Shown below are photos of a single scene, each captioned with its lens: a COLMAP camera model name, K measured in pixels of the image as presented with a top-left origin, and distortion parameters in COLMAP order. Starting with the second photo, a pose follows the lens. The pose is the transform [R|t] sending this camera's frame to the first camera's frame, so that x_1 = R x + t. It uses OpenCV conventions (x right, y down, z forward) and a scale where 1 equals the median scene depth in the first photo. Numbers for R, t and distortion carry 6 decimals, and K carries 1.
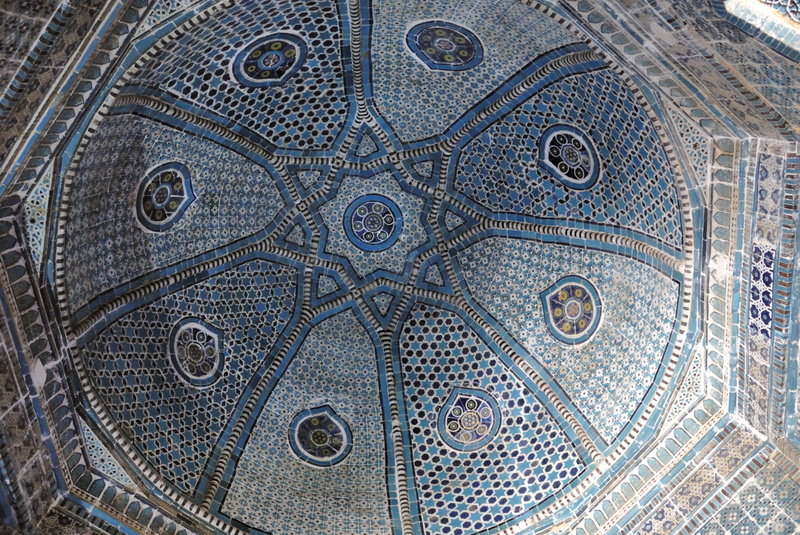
lens RADIAL K [[609.3, 0, 399.7], [0, 609.3, 268.6], [0, 0, 1]] dist [-0.012186, -0.012809]
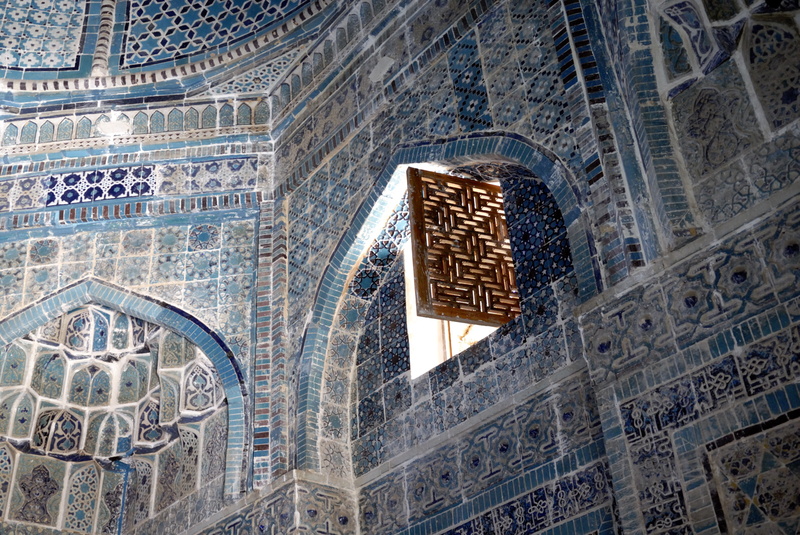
lens RADIAL K [[937.9, 0, 399.8], [0, 937.9, 266.9], [0, 0, 1]] dist [0.070488, 0.000000]
pose [[-0.030561, 0.618707, 0.785027, -0.387851], [-0.939587, 0.250118, -0.233705, -0.019515], [-0.340944, -0.744743, 0.573685, -0.002438]]
